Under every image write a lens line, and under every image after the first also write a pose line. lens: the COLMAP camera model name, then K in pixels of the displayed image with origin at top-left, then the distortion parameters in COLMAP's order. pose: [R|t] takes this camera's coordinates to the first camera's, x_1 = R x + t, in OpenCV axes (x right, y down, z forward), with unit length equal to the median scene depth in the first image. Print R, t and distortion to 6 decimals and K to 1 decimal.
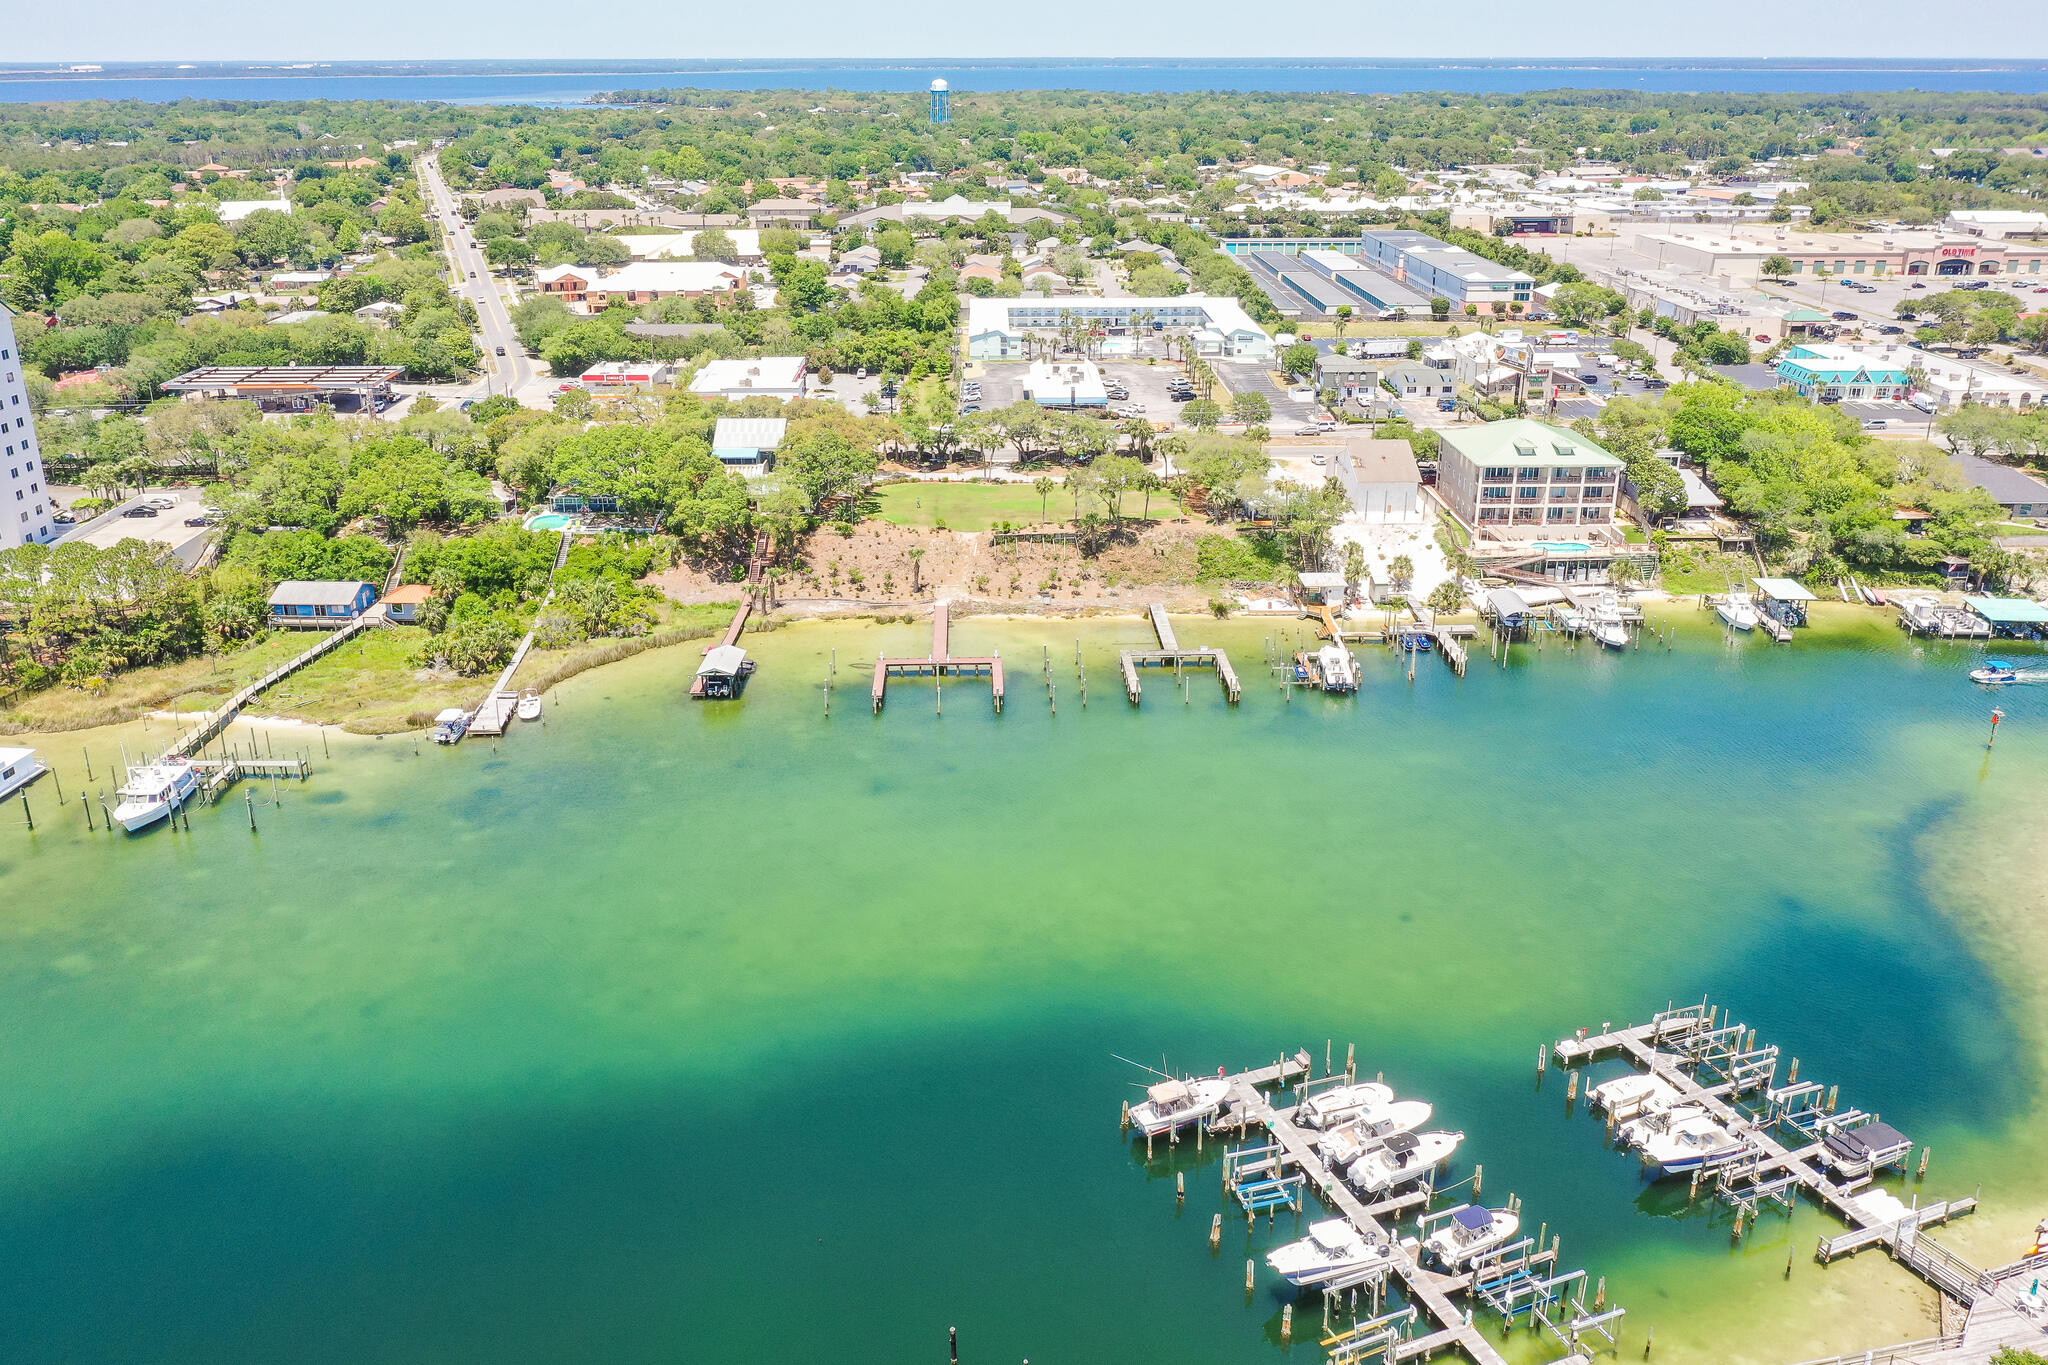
lens RADIAL K [[1661.2, 0, 1024.0], [0, 1661.2, 682.5], [0, 0, 1]] dist [-0.007894, 0.007061]
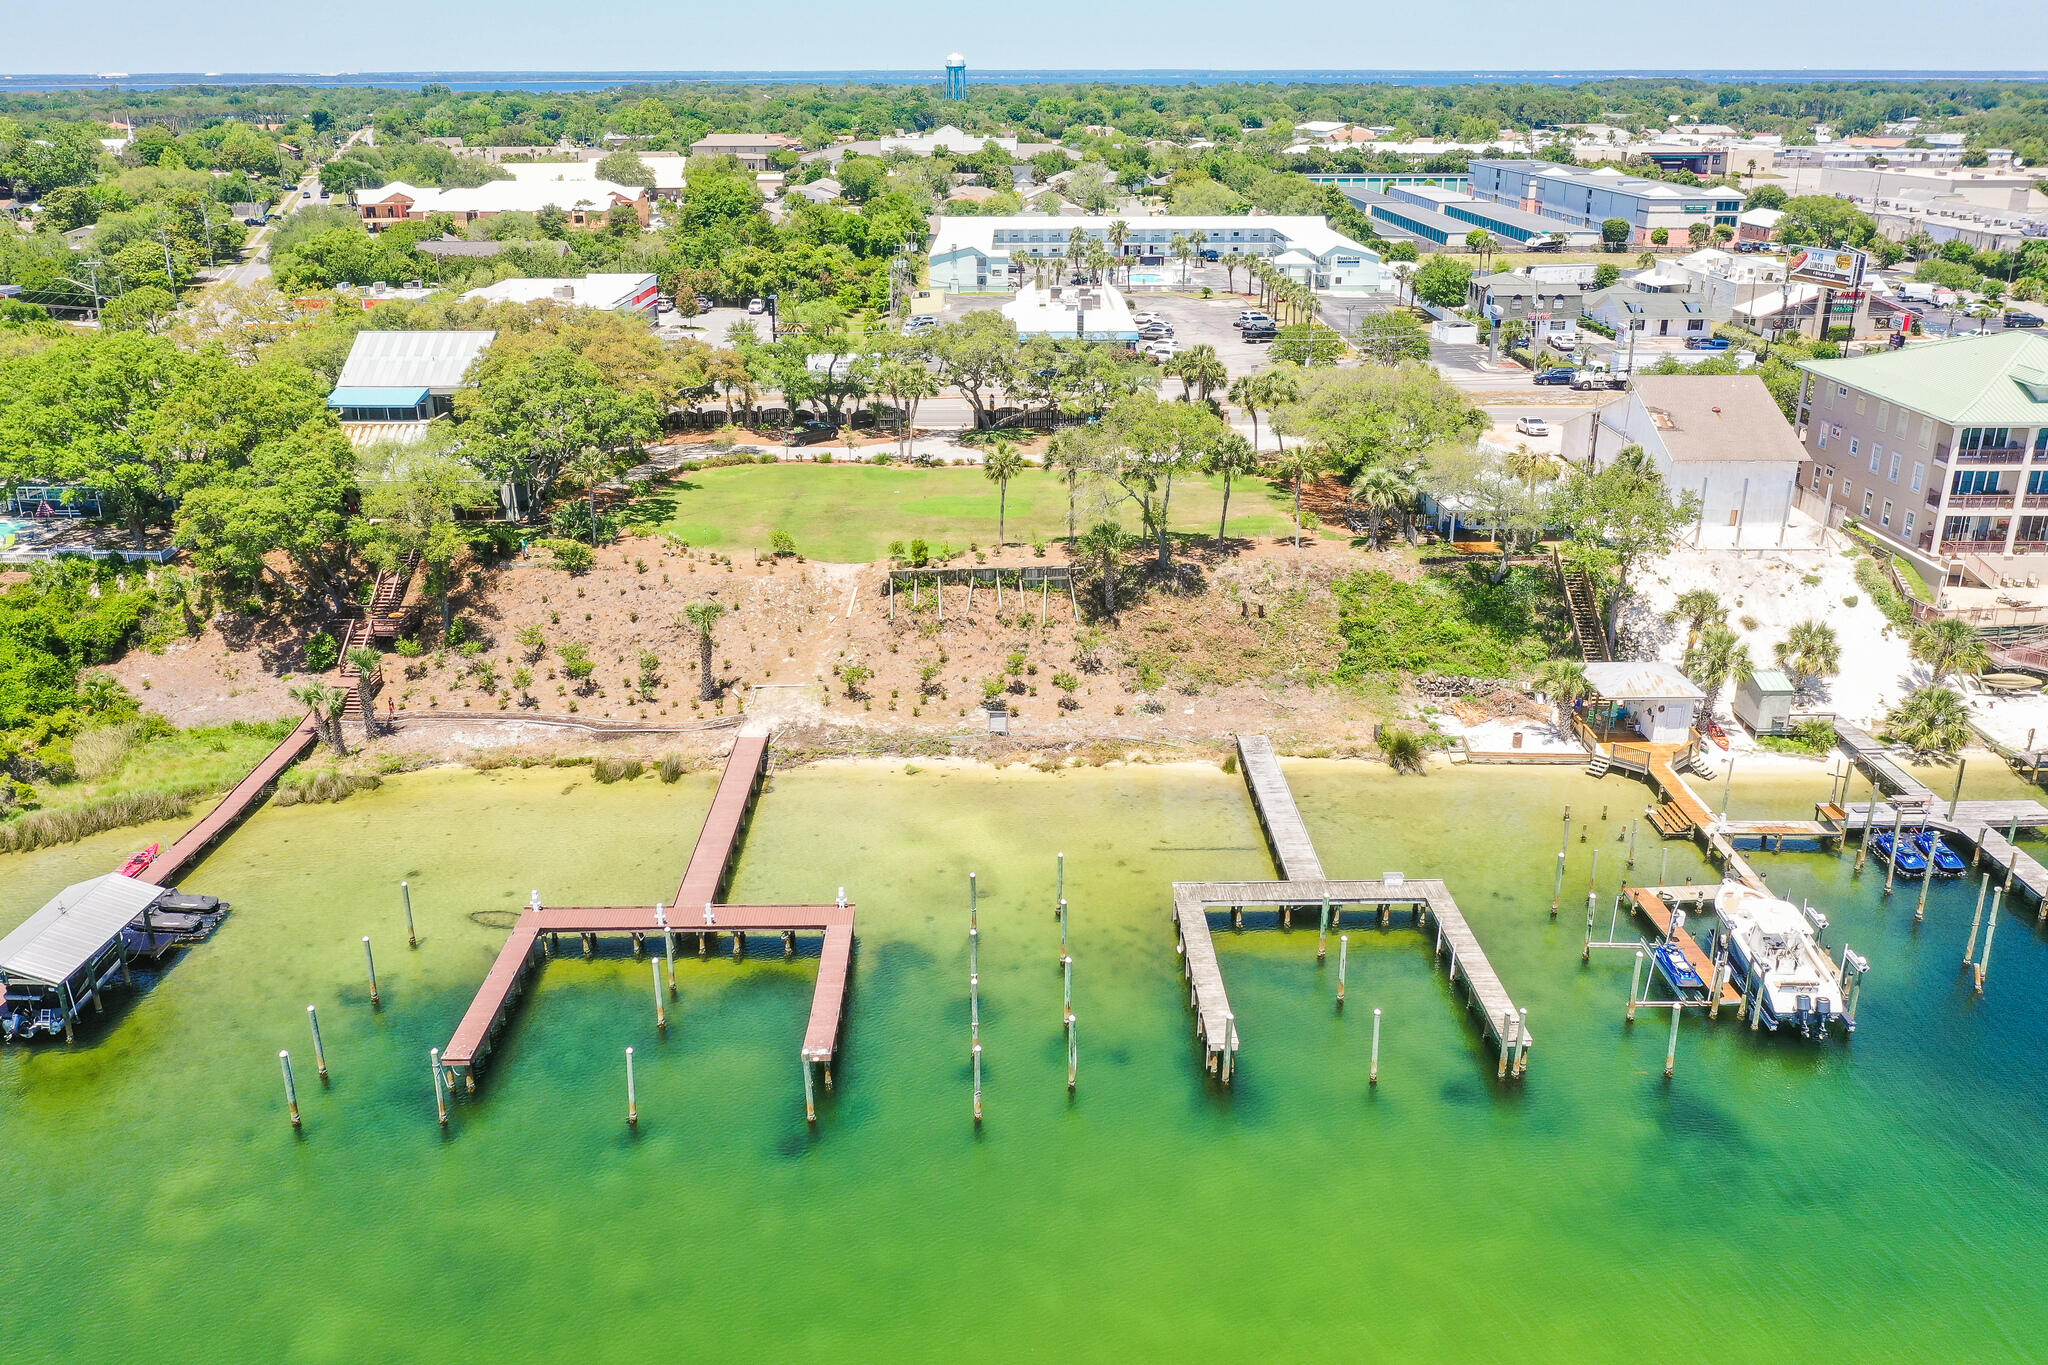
lens RADIAL K [[1654.7, 0, 1020.2], [0, 1654.7, 677.3], [0, 0, 1]] dist [-0.010441, 0.002302]
pose [[0.999808, 0.006300, -0.018546, 0.026088], [-0.006480, 0.999932, -0.009693, -0.055086], [0.018484, 0.009811, 0.999781, 0.544814]]
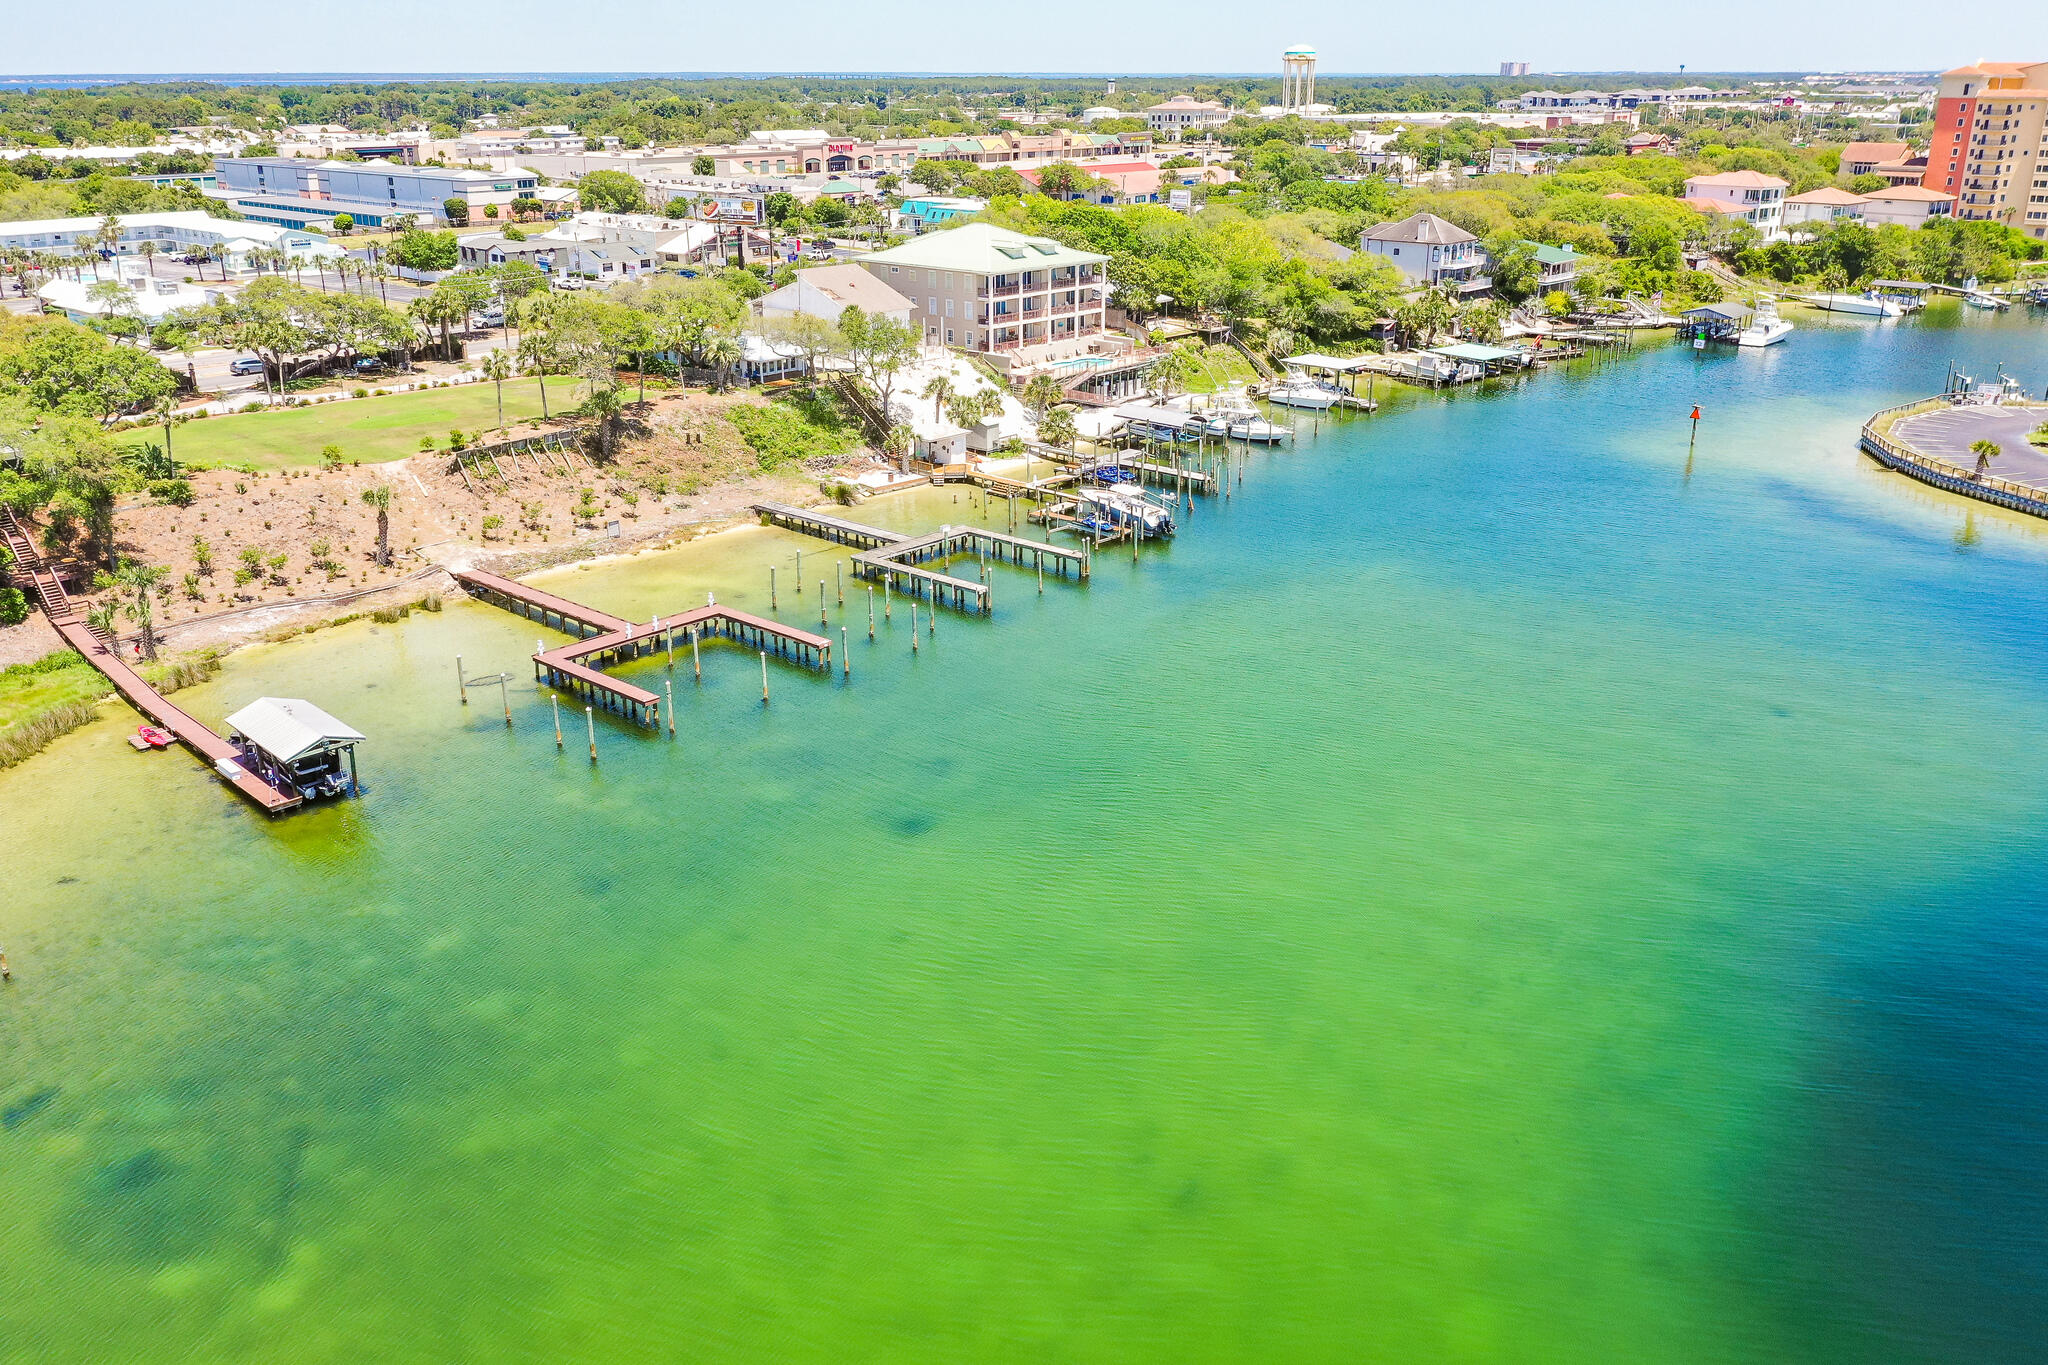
lens RADIAL K [[1654.7, 0, 1020.2], [0, 1654.7, 677.3], [0, 0, 1]] dist [-0.010441, 0.002302]
pose [[0.692459, -0.246694, 0.677969, -0.295990], [0.254391, 0.962855, 0.090528, -0.013695], [-0.675119, 0.109782, 0.729495, 0.440607]]
